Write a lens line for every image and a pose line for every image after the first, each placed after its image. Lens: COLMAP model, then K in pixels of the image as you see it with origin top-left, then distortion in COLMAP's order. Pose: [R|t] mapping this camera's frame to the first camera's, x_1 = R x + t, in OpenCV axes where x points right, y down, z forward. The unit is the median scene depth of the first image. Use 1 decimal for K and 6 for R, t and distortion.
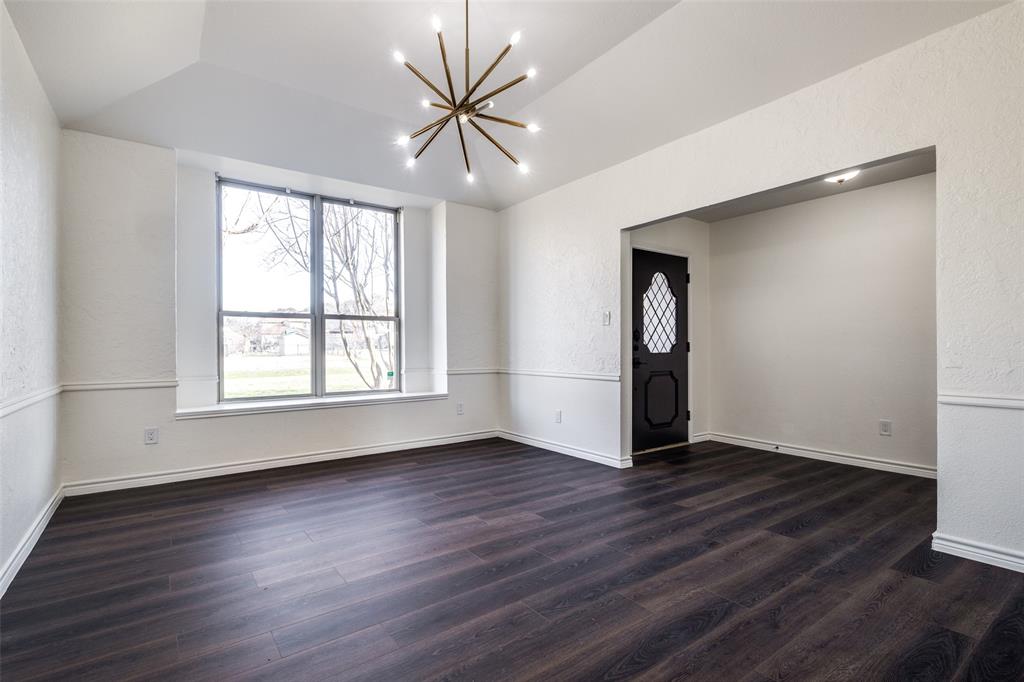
lens RADIAL K [[489.2, 0, 507.7], [0, 489.2, 339.7], [0, 0, 1]] dist [0.010348, -0.000087]
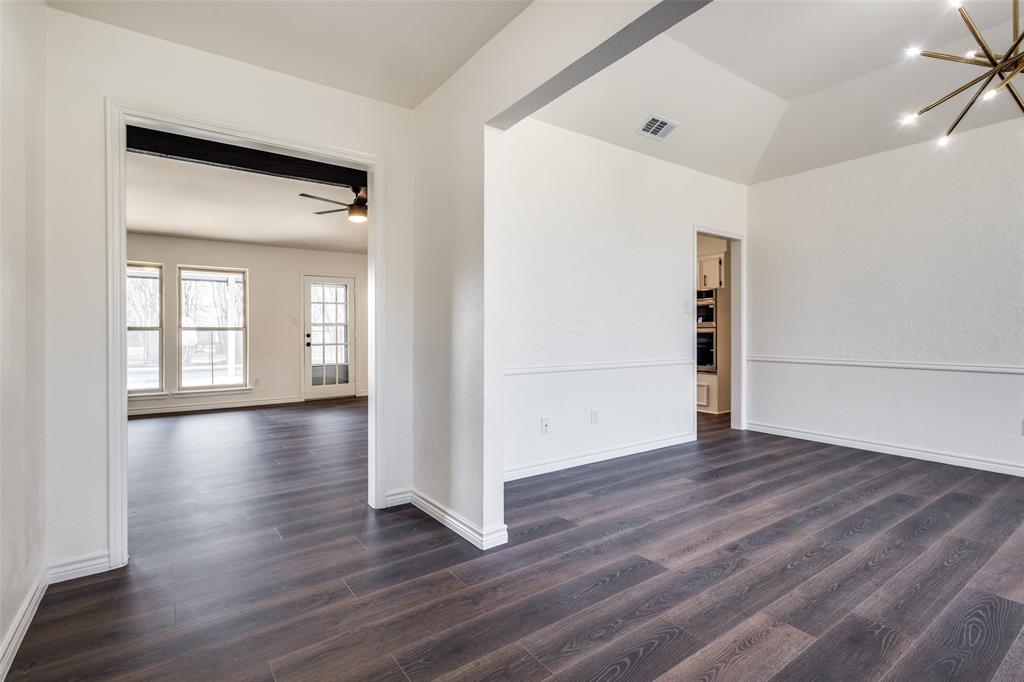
lens RADIAL K [[489.2, 0, 507.7], [0, 489.2, 339.7], [0, 0, 1]] dist [0.010348, -0.000087]
pose [[-0.999978, 0.002900, 0.005990, 0.686570], [0.002908, 0.999995, 0.001464, 0.020163], [-0.005986, 0.001481, -0.999981, 1.582172]]
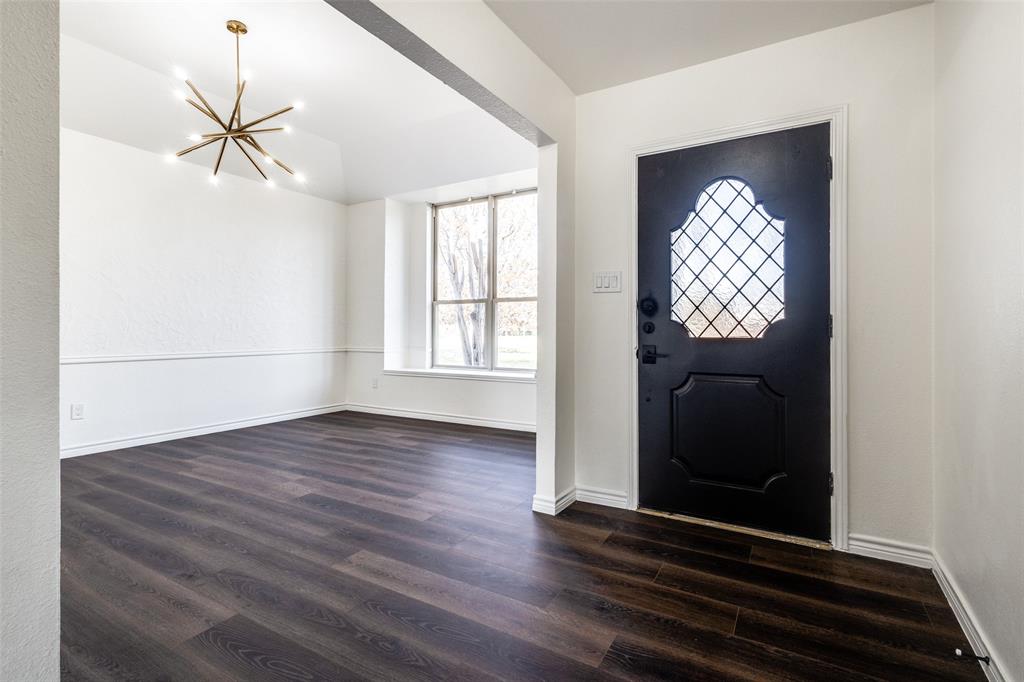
lens RADIAL K [[482.8, 0, 514.2], [0, 482.8, 327.7], [0, 0, 1]] dist [0.000841, 0.000058]
pose [[0.407445, -0.000191, -0.913230, 1.097755], [0.011794, 0.999918, 0.005053, 0.018031], [0.913154, -0.012829, 0.407413, 0.959819]]
